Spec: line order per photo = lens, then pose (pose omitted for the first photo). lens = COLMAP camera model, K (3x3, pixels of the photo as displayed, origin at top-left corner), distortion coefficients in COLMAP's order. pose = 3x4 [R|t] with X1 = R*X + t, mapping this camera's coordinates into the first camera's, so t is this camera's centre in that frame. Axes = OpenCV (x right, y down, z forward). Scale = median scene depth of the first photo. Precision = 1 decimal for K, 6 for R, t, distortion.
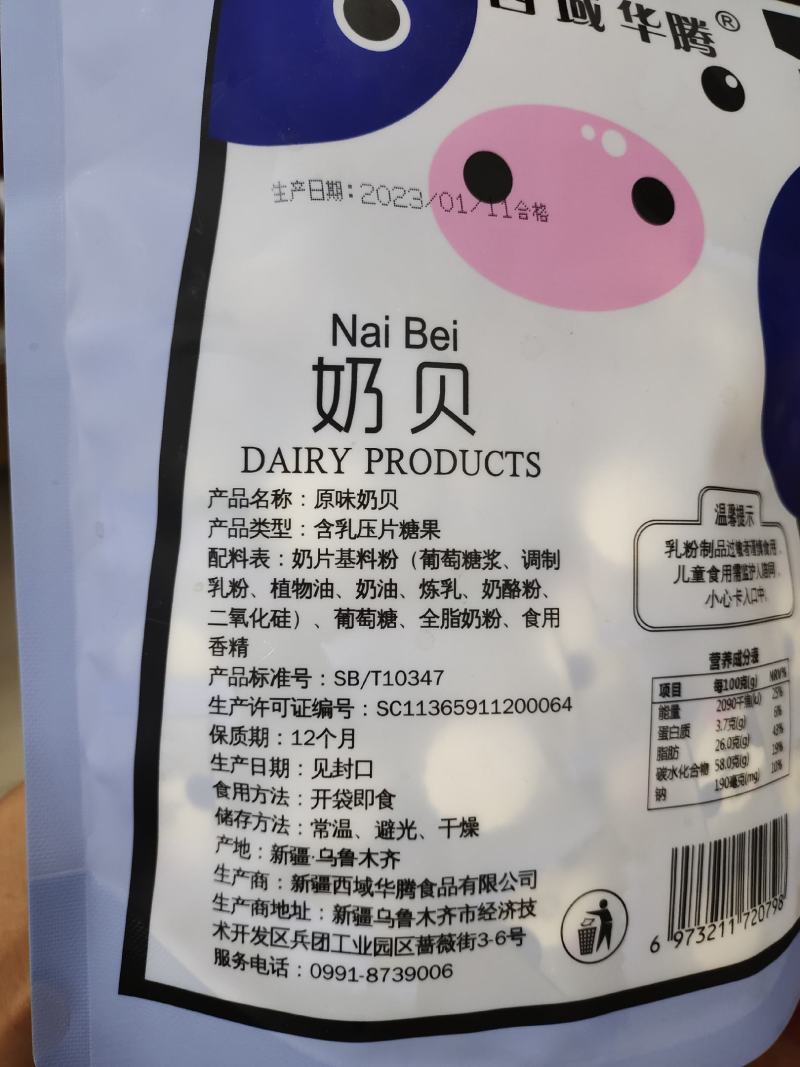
lens RADIAL K [[845.3, 0, 400.0], [0, 845.3, 533.5], [0, 0, 1]] dist [0.072917, -0.188686]
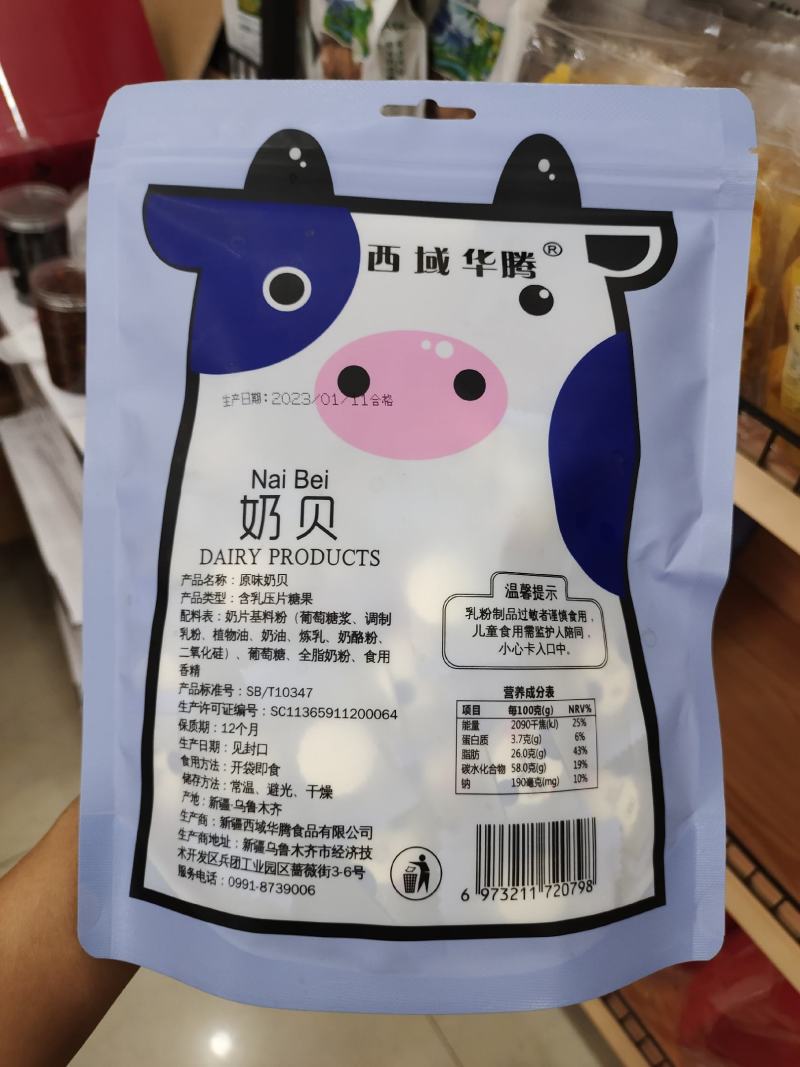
lens RADIAL K [[832.6, 0, 400.0], [0, 832.6, 533.5], [0, 0, 1]] dist [0.121450, -0.255468]
pose [[0.965120, -0.017616, -0.261213, 0.619461], [-0.012902, 0.993321, -0.114659, 0.051303], [0.261488, 0.114030, 0.958447, -0.484770]]
